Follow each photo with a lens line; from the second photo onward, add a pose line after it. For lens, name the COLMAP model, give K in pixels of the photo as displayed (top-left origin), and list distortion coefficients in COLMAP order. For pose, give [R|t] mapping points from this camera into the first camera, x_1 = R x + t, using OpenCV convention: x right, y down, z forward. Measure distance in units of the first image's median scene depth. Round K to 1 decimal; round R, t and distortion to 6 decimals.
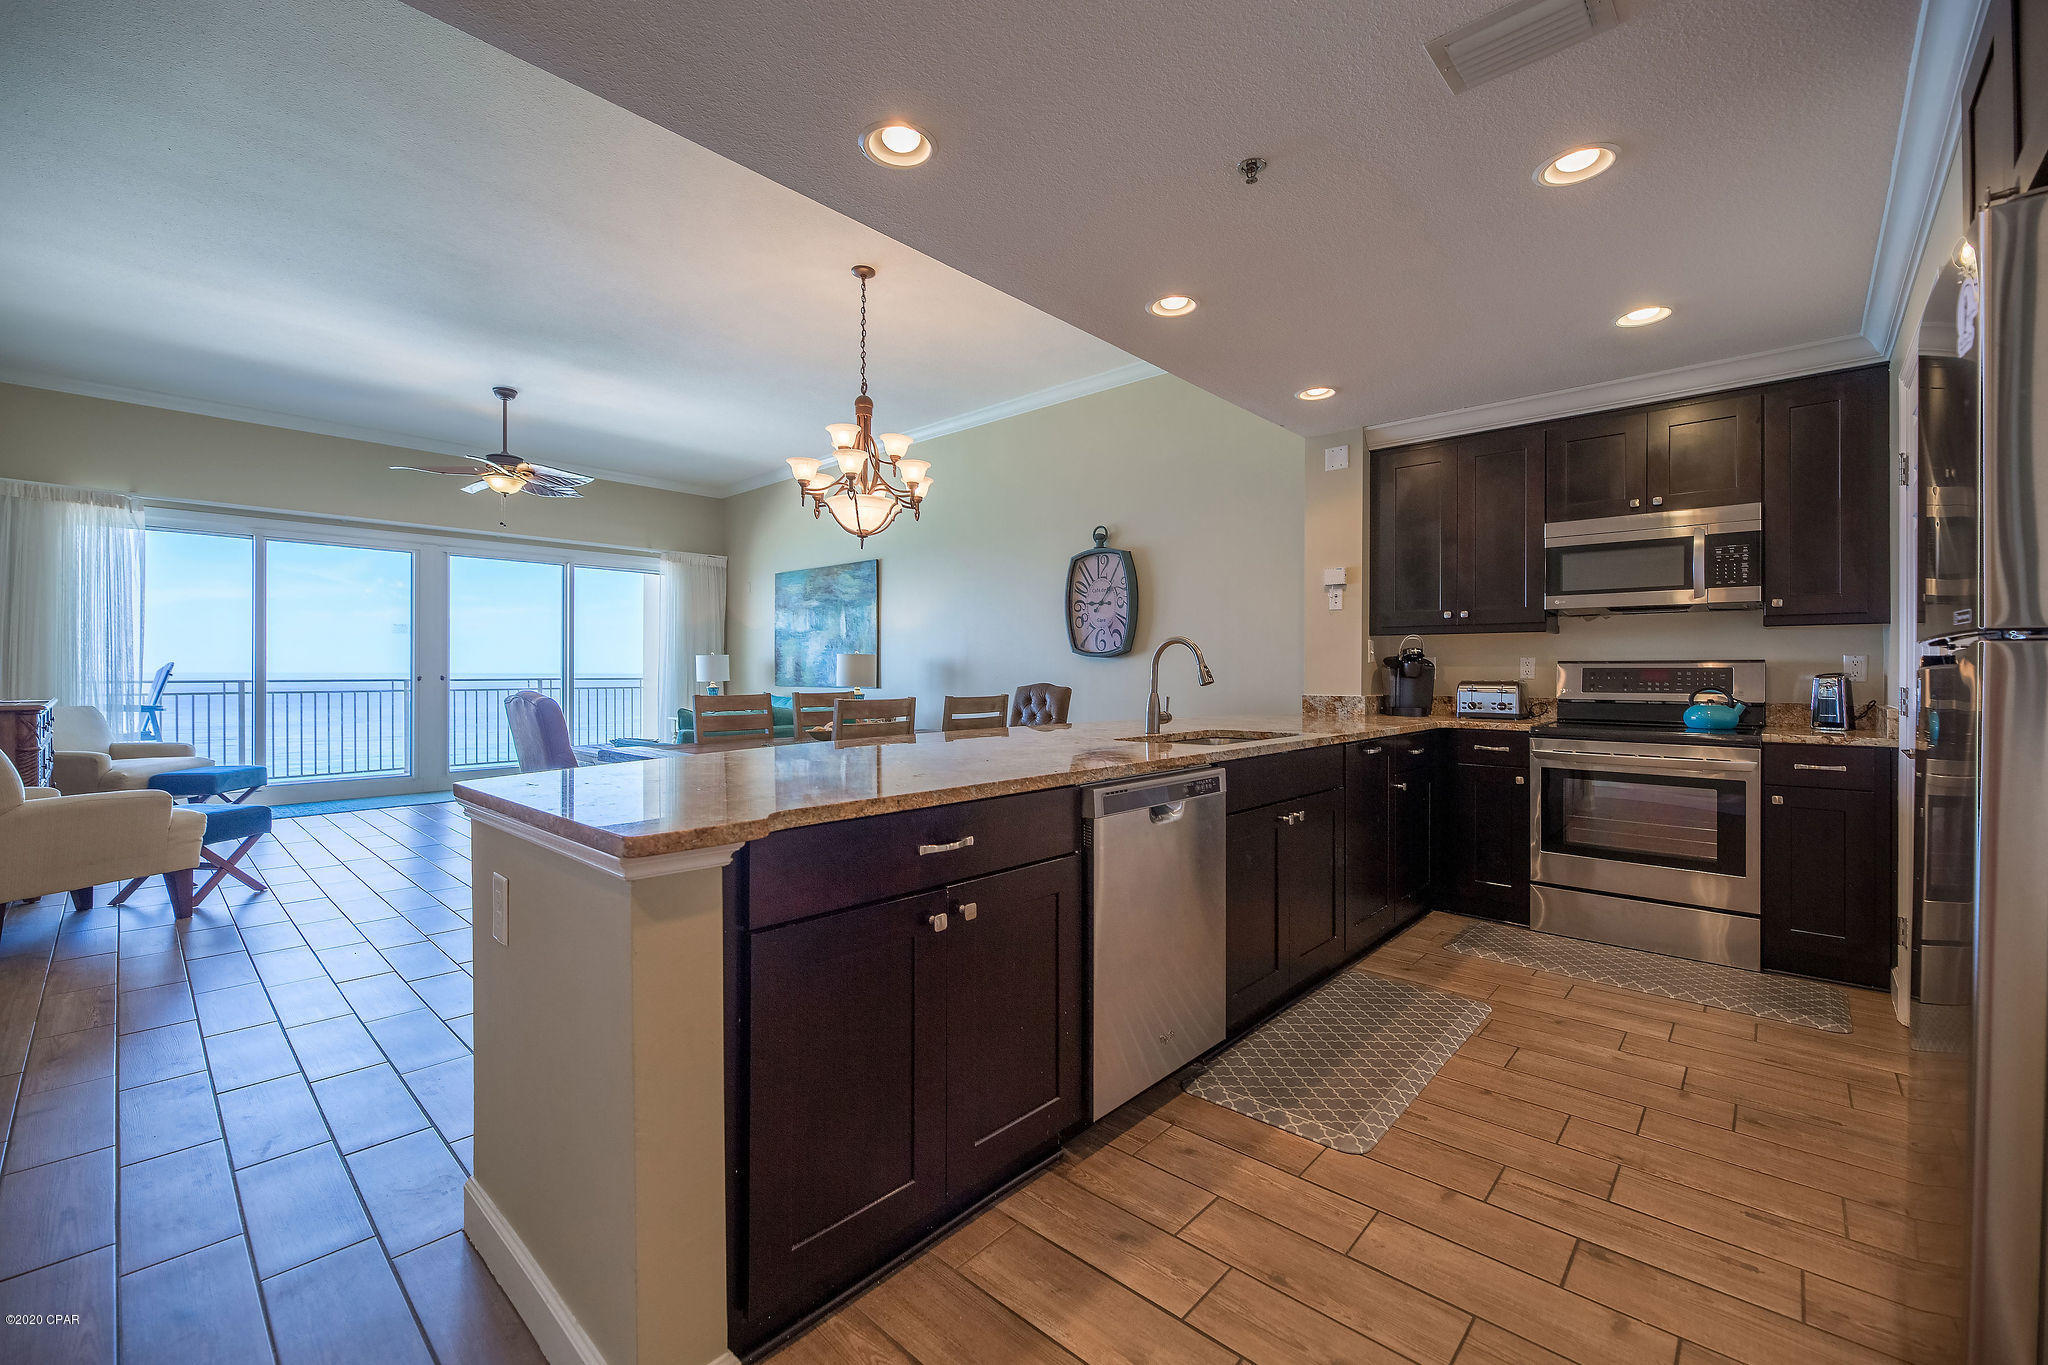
lens RADIAL K [[849.4, 0, 1037.0], [0, 849.4, 671.3], [0, 0, 1]] dist [-0.006067, -0.000541]
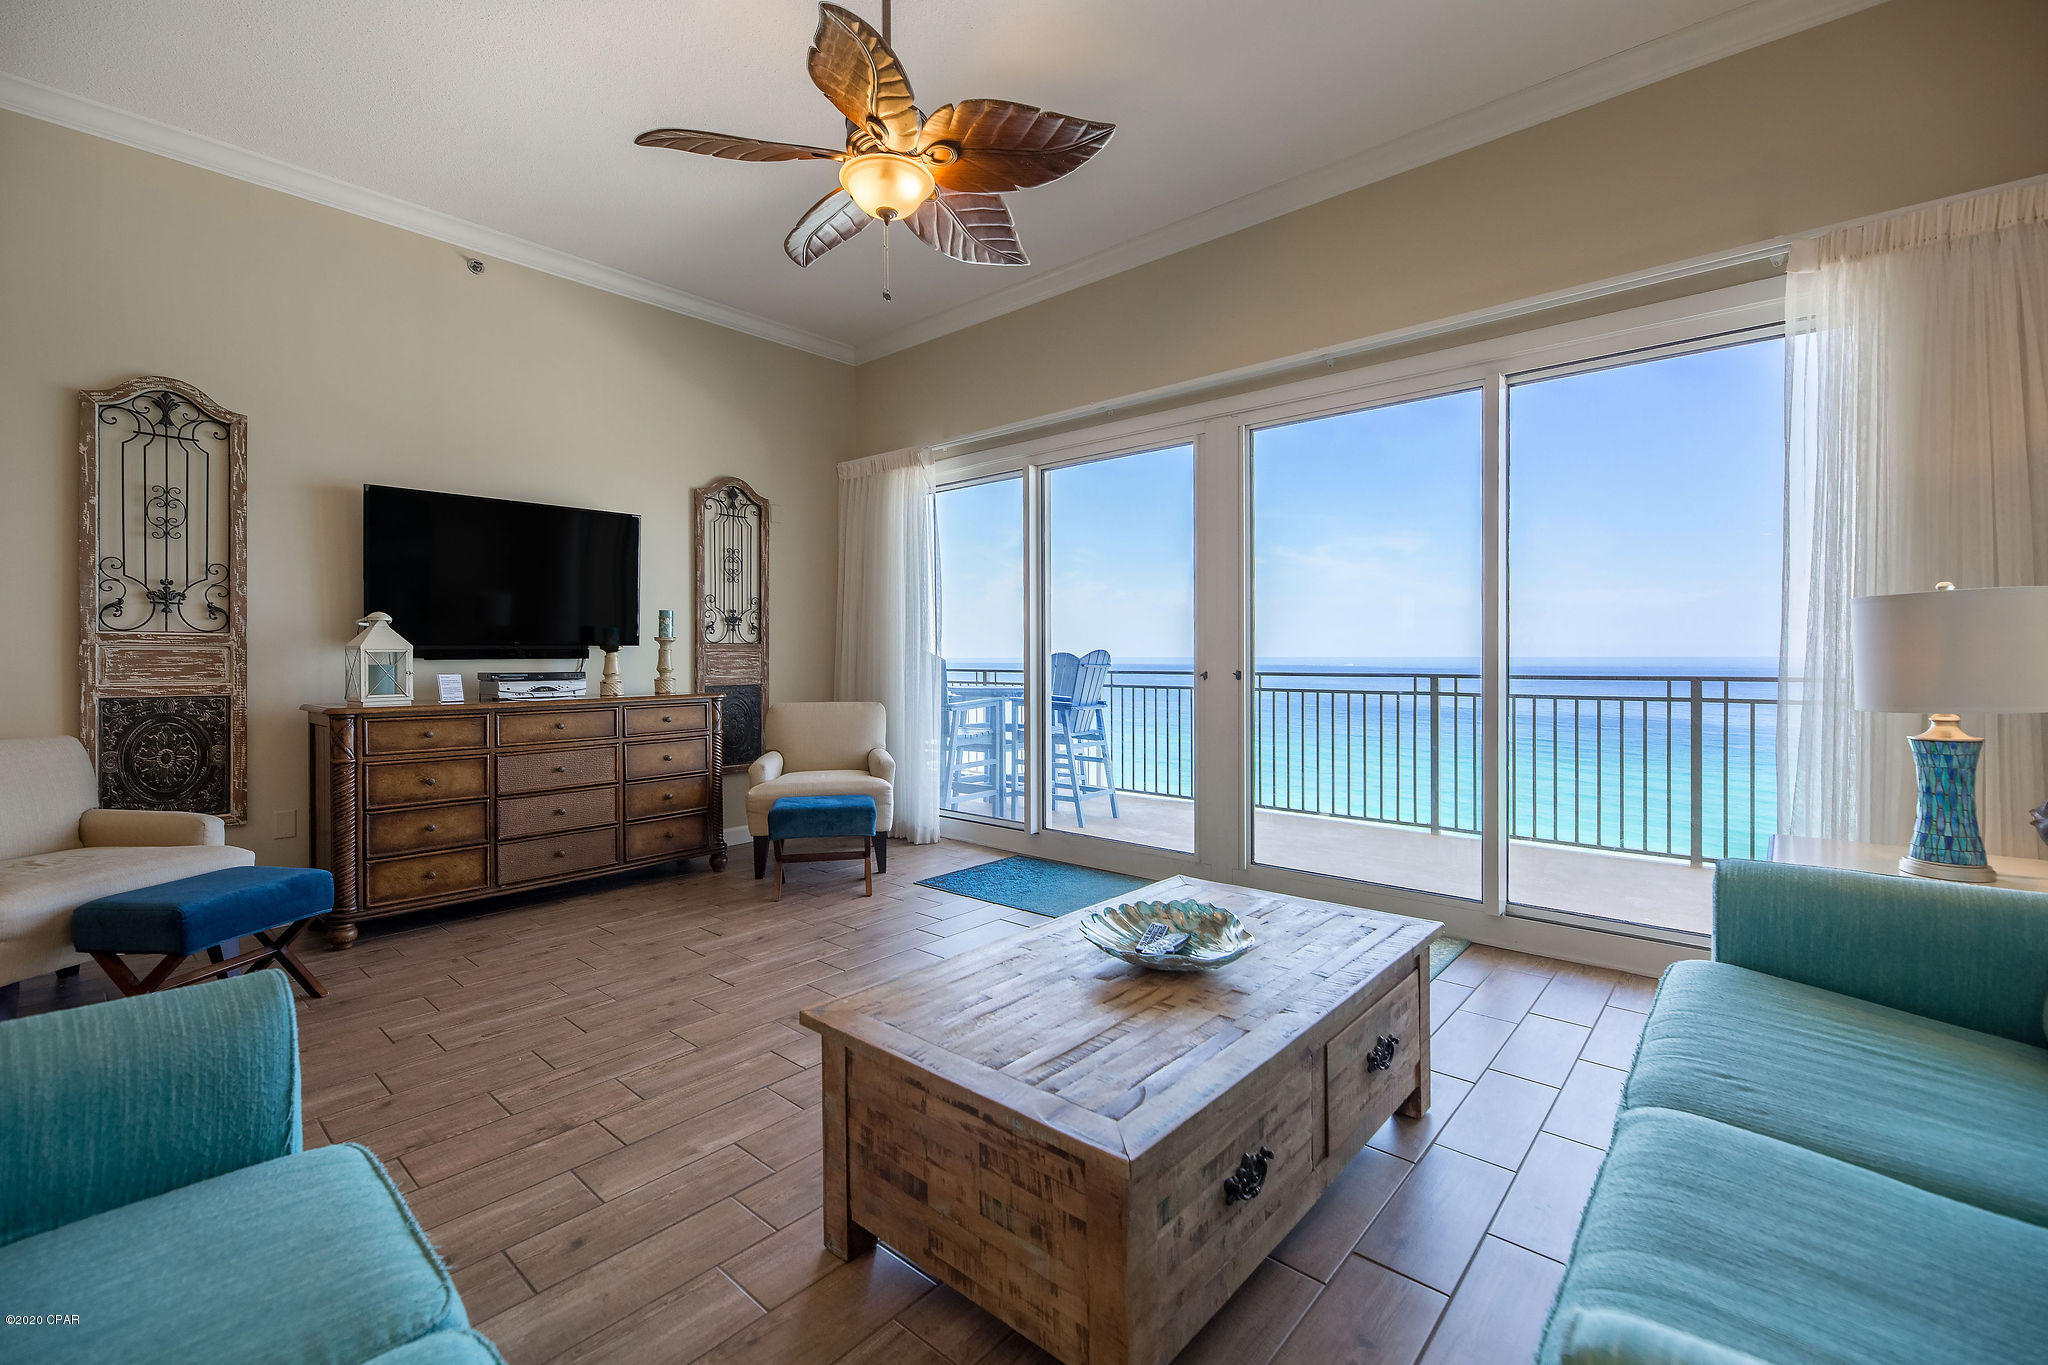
lens RADIAL K [[849.4, 0, 1038.8], [0, 849.4, 647.0], [0, 0, 1]] dist [-0.006067, -0.000541]
pose [[0.028092, -0.006398, -0.999585, -0.179076], [0.006566, 0.999959, -0.006216, -0.004528], [0.999584, -0.006389, 0.028133, 0.810501]]
